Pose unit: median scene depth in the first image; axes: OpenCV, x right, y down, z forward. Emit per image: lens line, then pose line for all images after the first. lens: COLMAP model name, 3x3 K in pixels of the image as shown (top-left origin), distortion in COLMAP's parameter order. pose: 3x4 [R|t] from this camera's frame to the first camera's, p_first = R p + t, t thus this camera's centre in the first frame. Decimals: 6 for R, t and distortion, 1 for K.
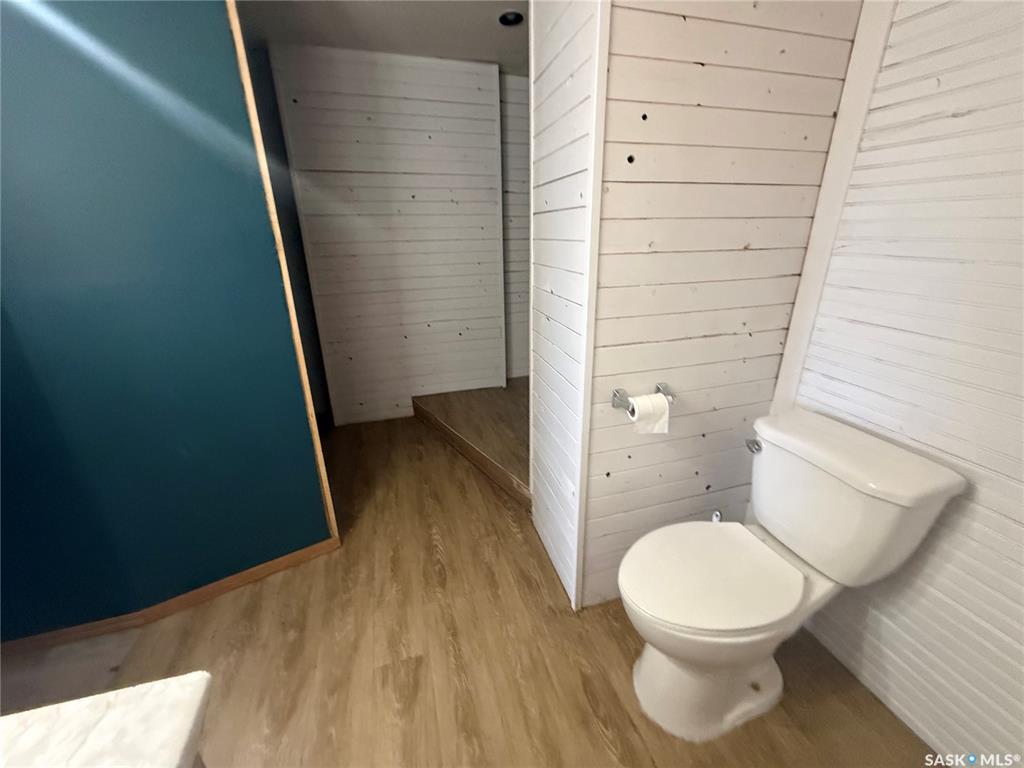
lens RADIAL K [[410.5, 0, 514.9], [0, 410.5, 384.5], [0, 0, 1]] dist [0.001521, -0.000829]
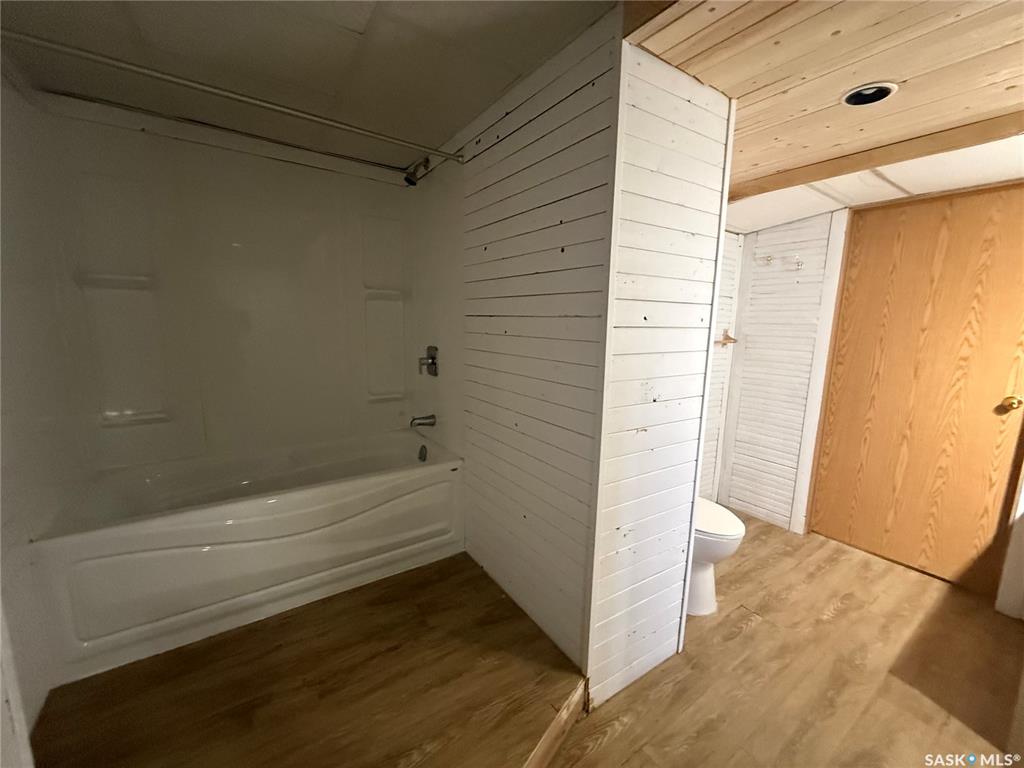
lens RADIAL K [[410.5, 0, 510.9], [0, 410.5, 386.5], [0, 0, 1]] dist [0.001521, -0.000829]
pose [[-0.300617, -0.138899, 0.943577, -0.781162], [0.322927, 0.916079, 0.237734, -0.625843], [-0.897412, 0.376173, -0.230534, 1.580965]]
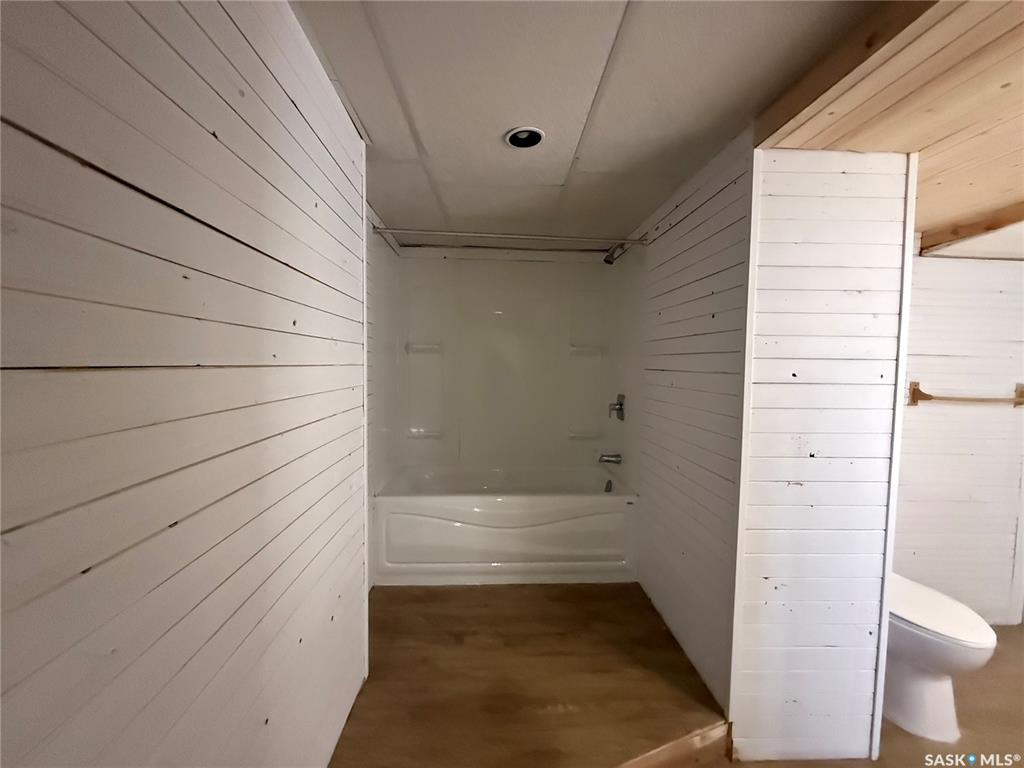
lens RADIAL K [[410.5, 0, 508.0], [0, 410.5, 386.2], [0, 0, 1]] dist [0.001521, -0.000829]
pose [[0.242393, -0.033319, 0.969606, -1.107719], [0.325664, 0.944217, -0.048967, -0.596161], [-0.913887, 0.327635, 0.239722, 1.426257]]
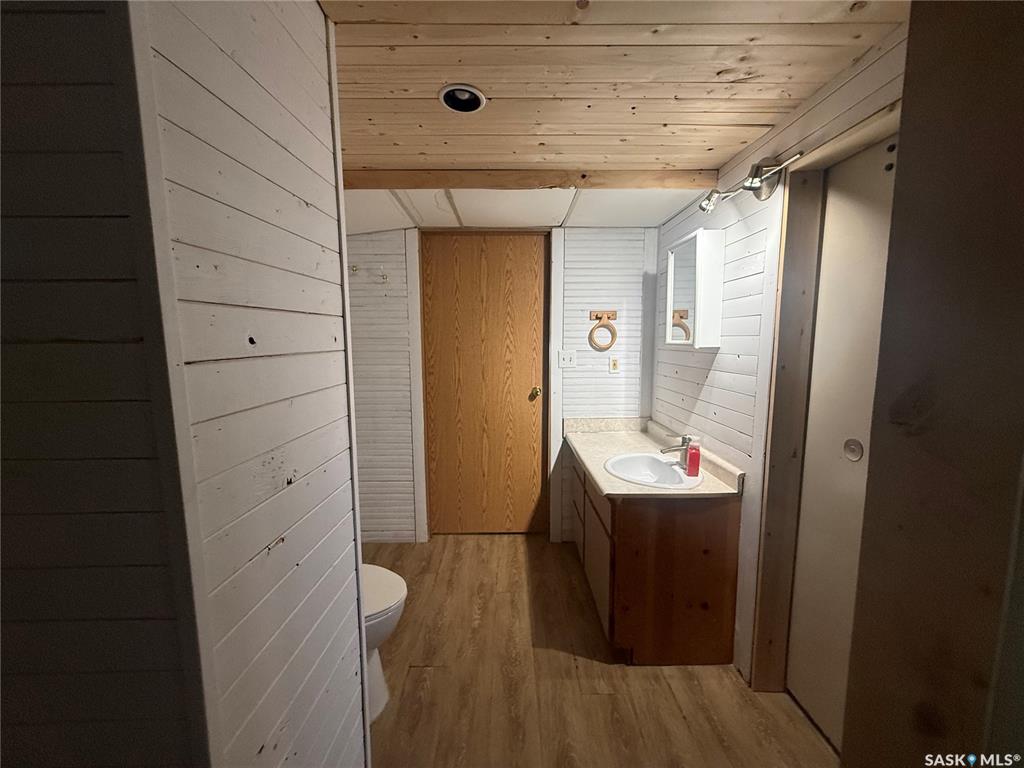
lens RADIAL K [[410.5, 0, 513.2], [0, 410.5, 386.3], [0, 0, 1]] dist [0.001521, -0.000829]
pose [[-0.958747, -0.011874, 0.284014, -0.392252], [0.120512, 0.887919, 0.443934, -0.576780], [-0.257452, 0.459847, -0.849858, 1.385584]]
